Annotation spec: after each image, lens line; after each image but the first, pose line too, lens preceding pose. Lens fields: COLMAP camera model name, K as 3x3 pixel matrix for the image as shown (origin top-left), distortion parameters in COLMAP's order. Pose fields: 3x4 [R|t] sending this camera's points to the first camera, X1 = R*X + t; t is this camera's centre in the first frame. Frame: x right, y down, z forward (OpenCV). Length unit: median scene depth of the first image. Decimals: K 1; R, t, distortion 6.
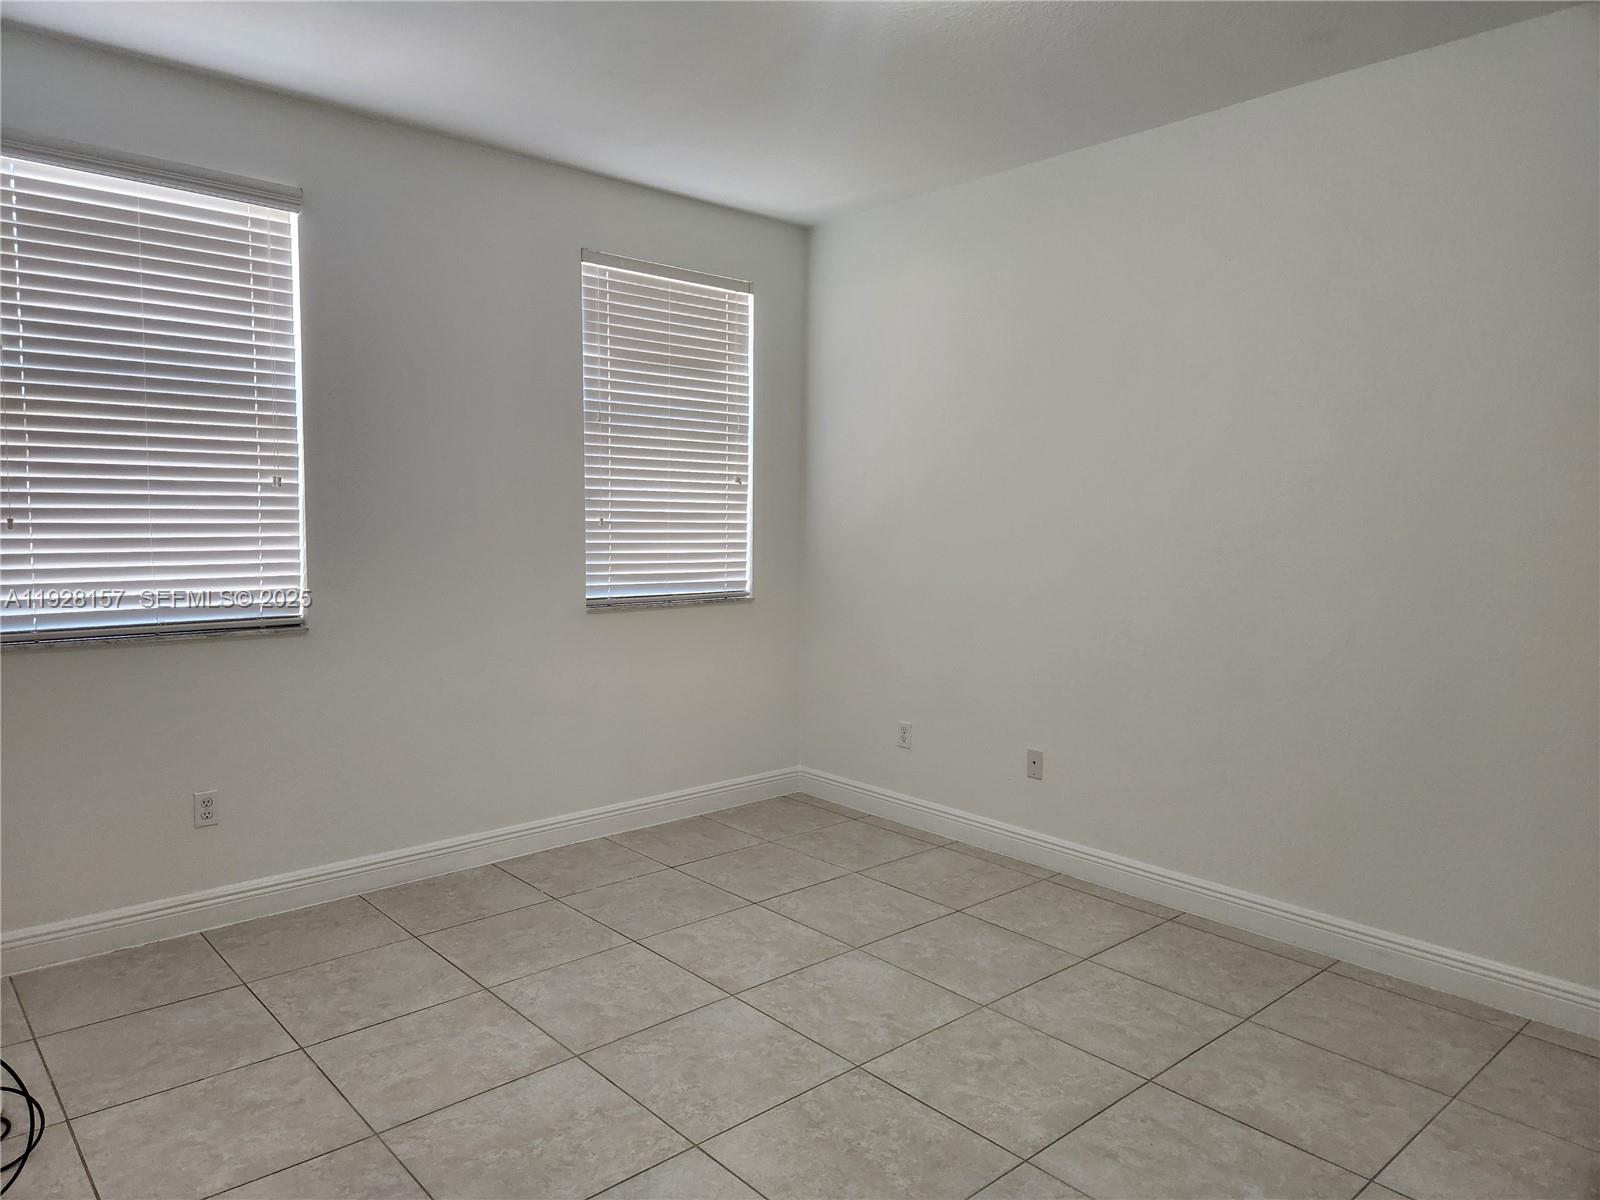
lens RADIAL K [[1081.3, 0, 800.4], [0, 1081.3, 599.8], [0, 0, 1]] dist [0.039925, -0.009765]
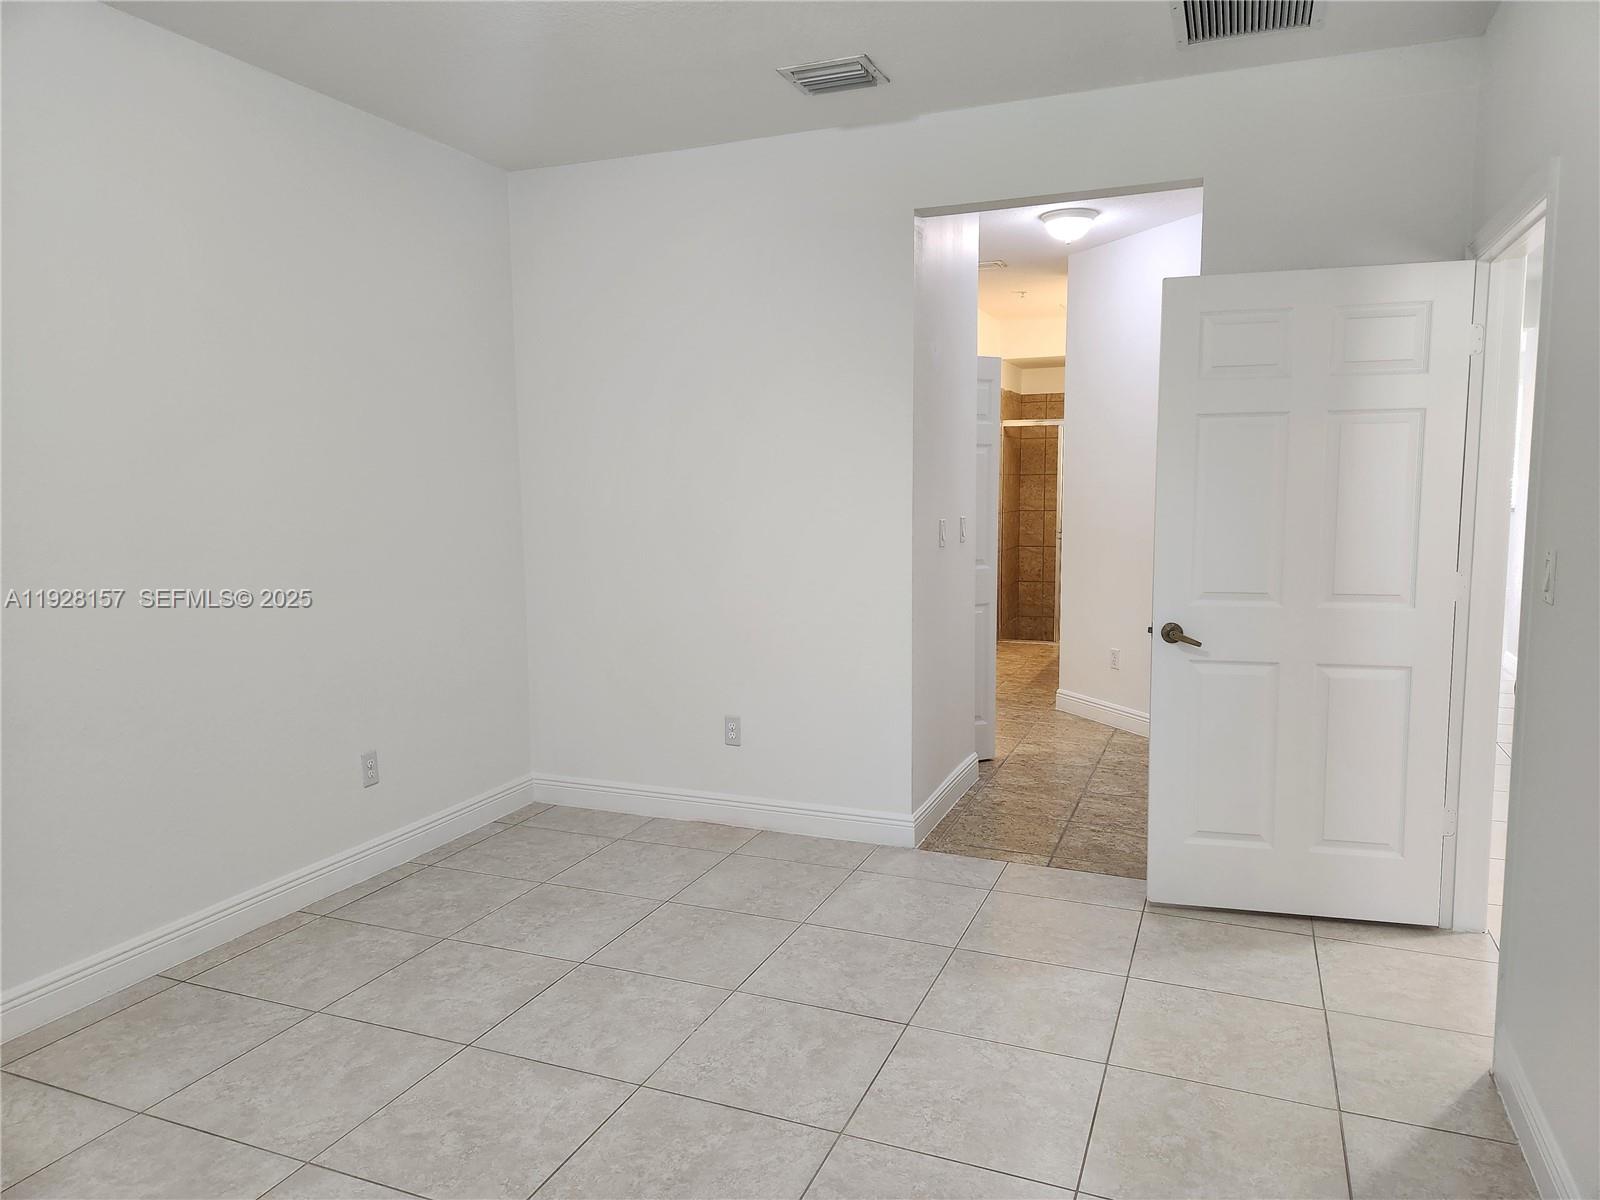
lens RADIAL K [[1081.3, 0, 800.4], [0, 1081.3, 599.5], [0, 0, 1]] dist [0.039925, -0.009765]
pose [[-0.438119, -0.101688, 0.893147, -0.650120], [0.077711, 0.985577, 0.150331, -0.096839], [-0.895552, 0.135270, -0.423898, 1.033447]]
